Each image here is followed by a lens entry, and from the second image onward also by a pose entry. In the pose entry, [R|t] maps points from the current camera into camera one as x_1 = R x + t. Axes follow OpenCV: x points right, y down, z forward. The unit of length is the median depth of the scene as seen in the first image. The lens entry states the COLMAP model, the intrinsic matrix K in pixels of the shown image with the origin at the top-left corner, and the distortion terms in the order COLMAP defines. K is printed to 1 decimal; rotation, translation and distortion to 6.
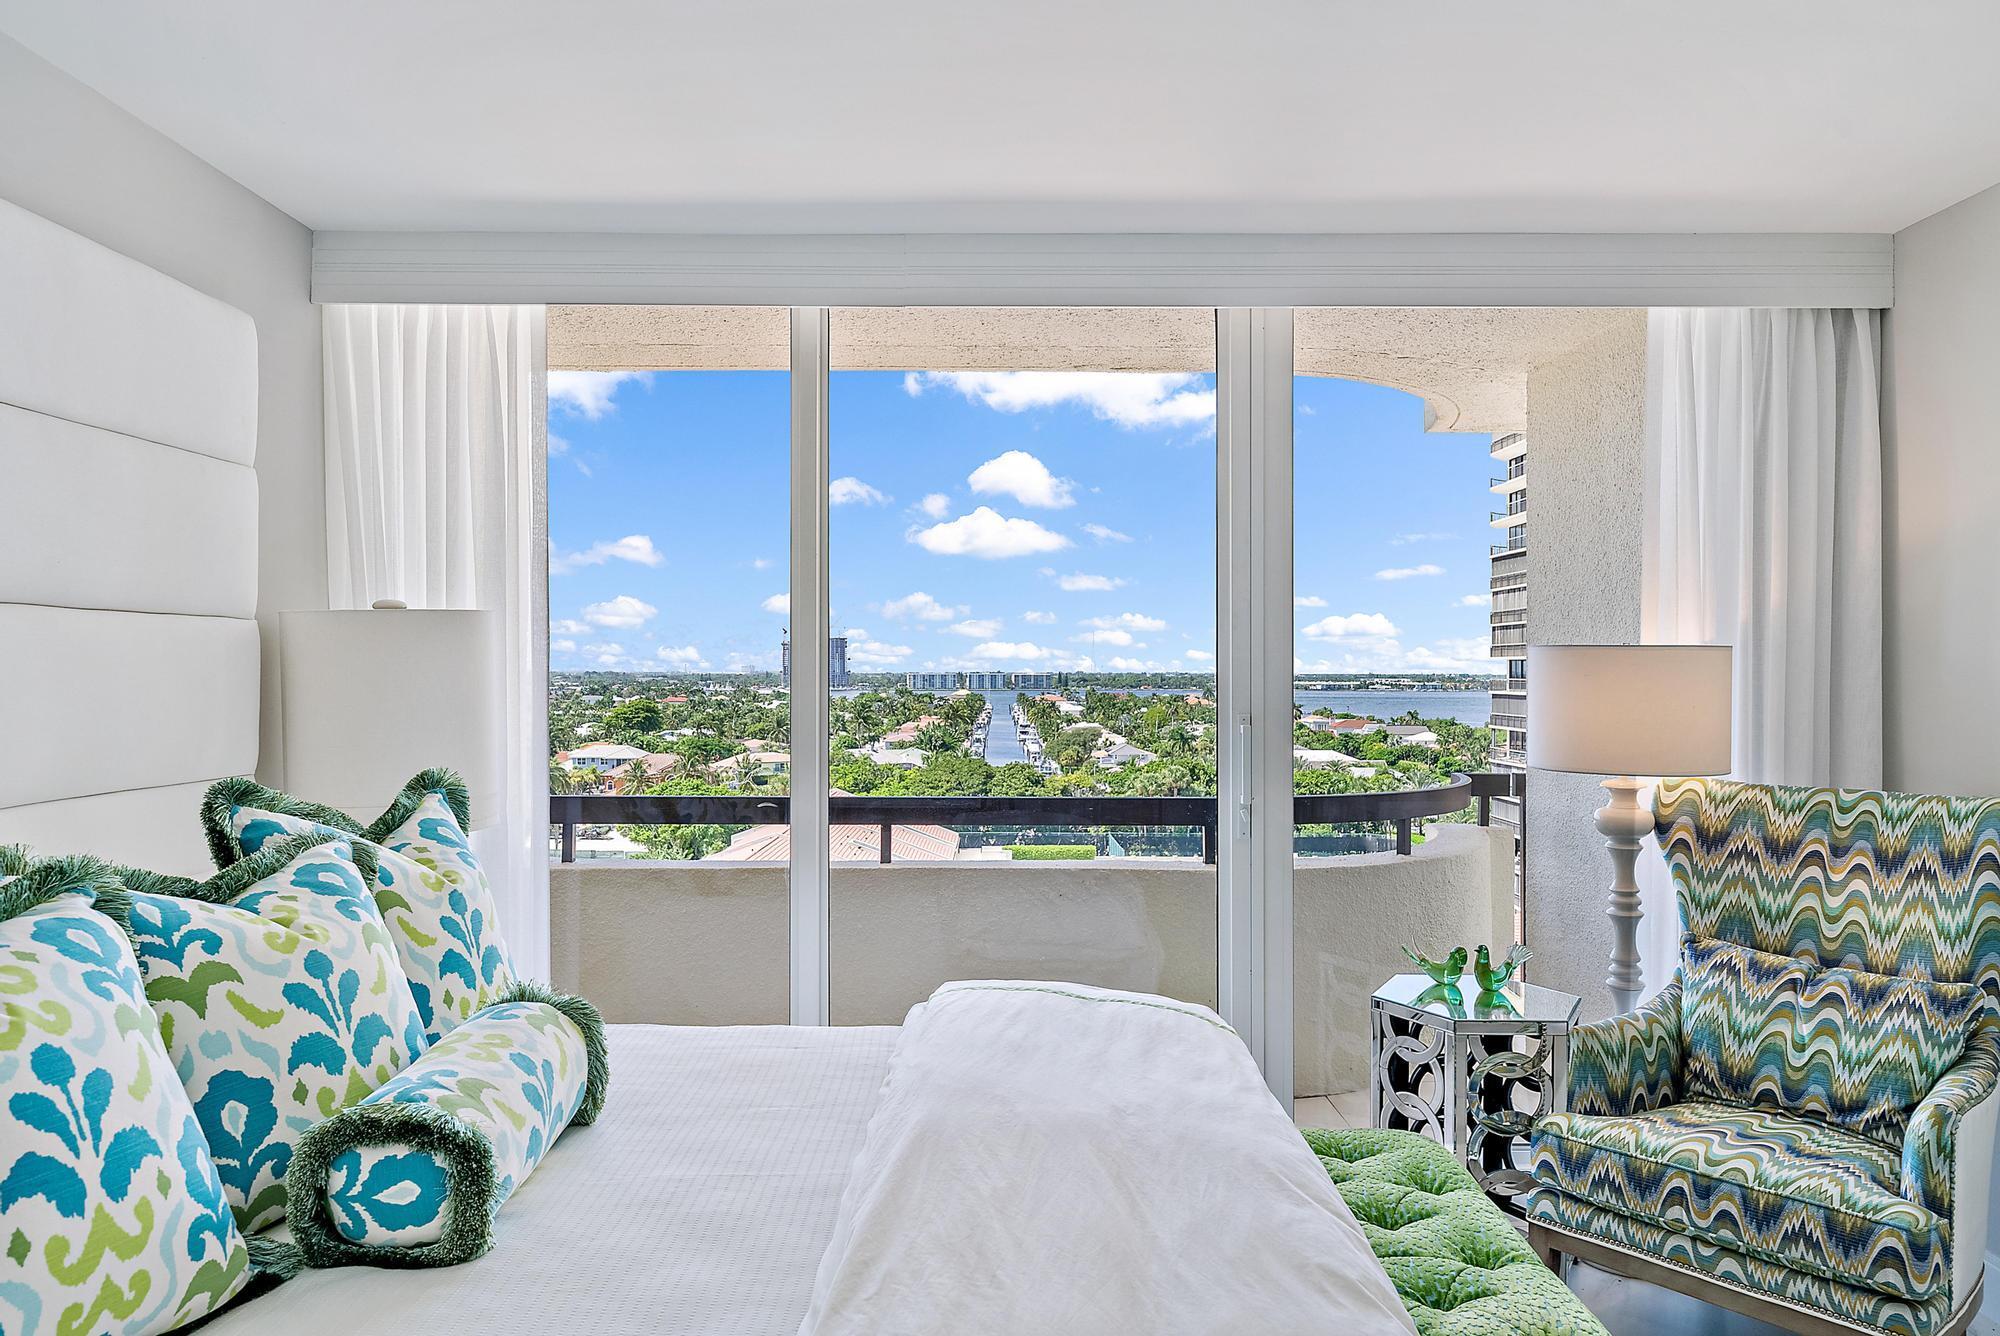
lens RADIAL K [[1357.6, 0, 1008.0], [0, 1357.6, 667.2], [0, 0, 1]] dist [0.007002, -0.004583]
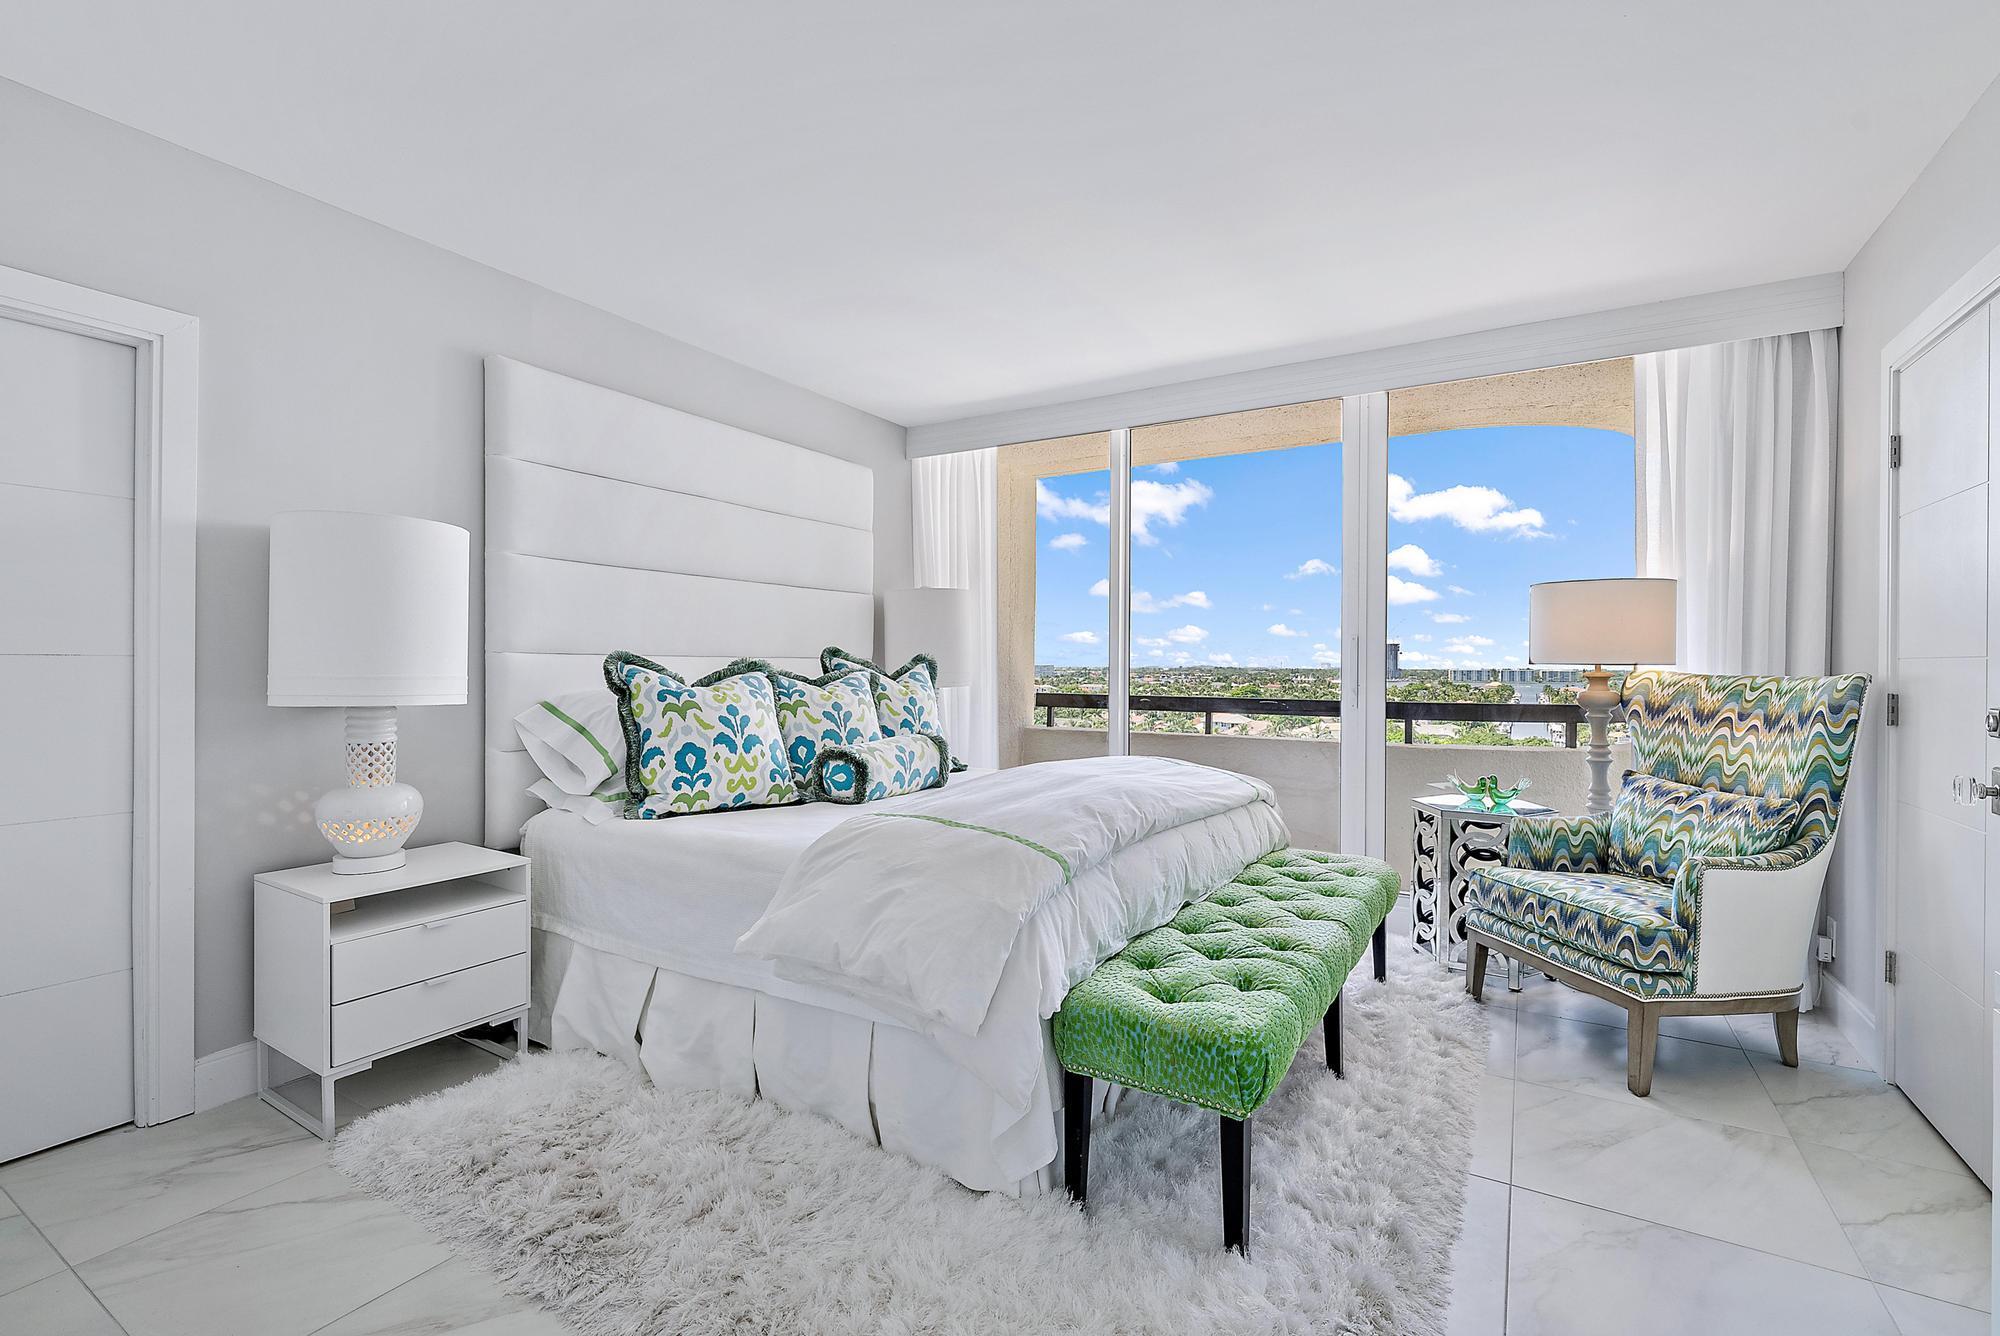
lens RADIAL K [[890.7, 0, 983.4], [0, 890.7, 672.0], [0, 0, 1]] dist [-0.002392, 0.000803]
pose [[0.849086, 0.007709, -0.528198, 0.472419], [-0.003150, 0.999950, 0.009531, 0.090641], [0.528245, -0.006429, 0.849068, -0.248306]]
